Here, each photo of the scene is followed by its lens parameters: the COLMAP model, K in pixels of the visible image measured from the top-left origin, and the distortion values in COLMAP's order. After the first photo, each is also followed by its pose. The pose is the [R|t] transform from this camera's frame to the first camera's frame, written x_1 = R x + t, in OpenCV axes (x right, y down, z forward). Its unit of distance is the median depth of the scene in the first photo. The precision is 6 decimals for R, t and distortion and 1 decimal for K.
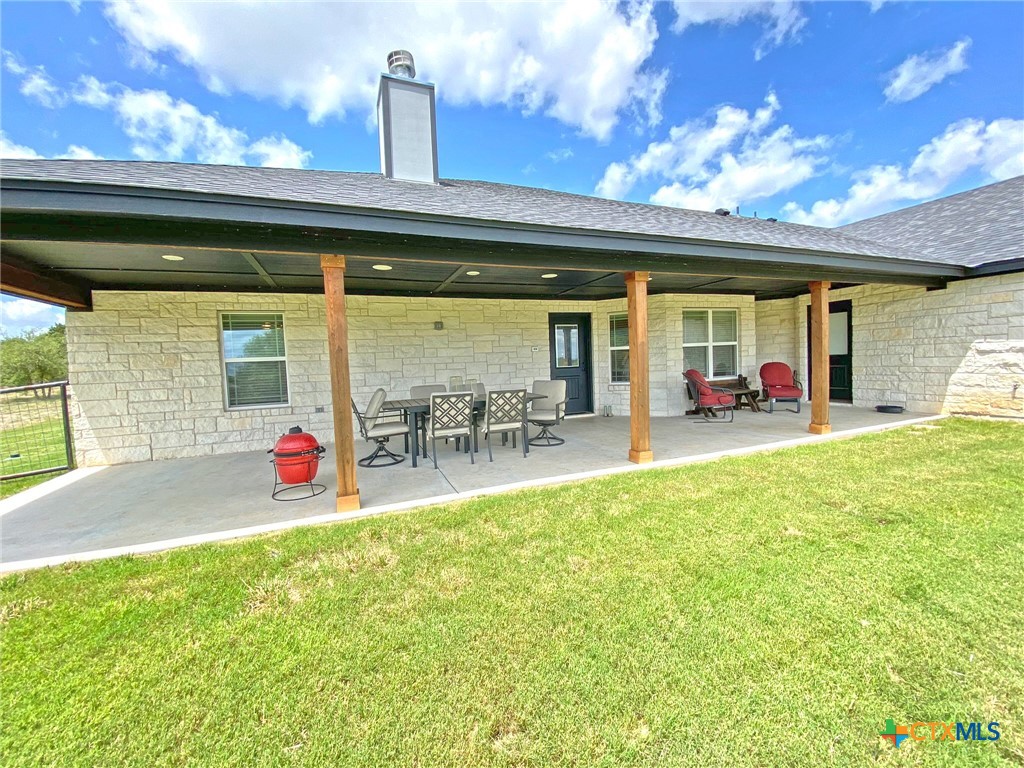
lens RADIAL K [[415.4, 0, 510.6], [0, 415.4, 379.9], [0, 0, 1]] dist [0.002065, -0.013073]
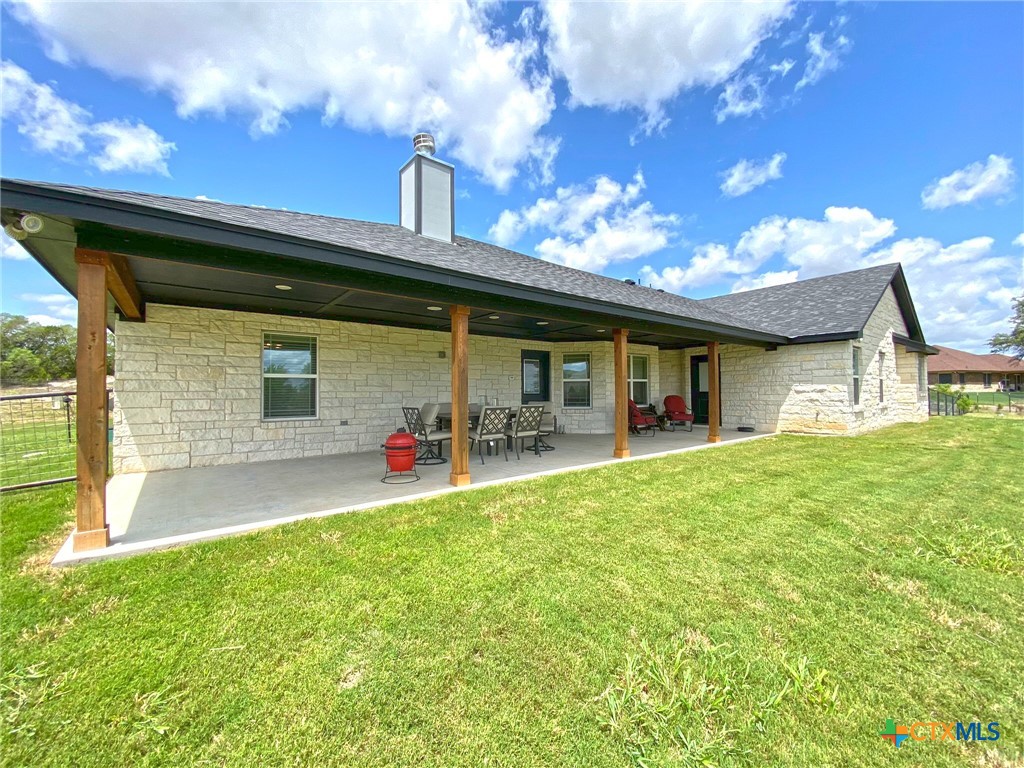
lens RADIAL K [[419.1, 0, 512.0], [0, 419.1, 384.0], [0, 0, 1]] dist [0.027493, -0.025175]
pose [[0.957958, 0.040123, 0.284090, -0.267404], [-0.020784, 0.997277, -0.070763, 0.028912], [-0.286156, 0.061884, 0.956183, -0.179387]]
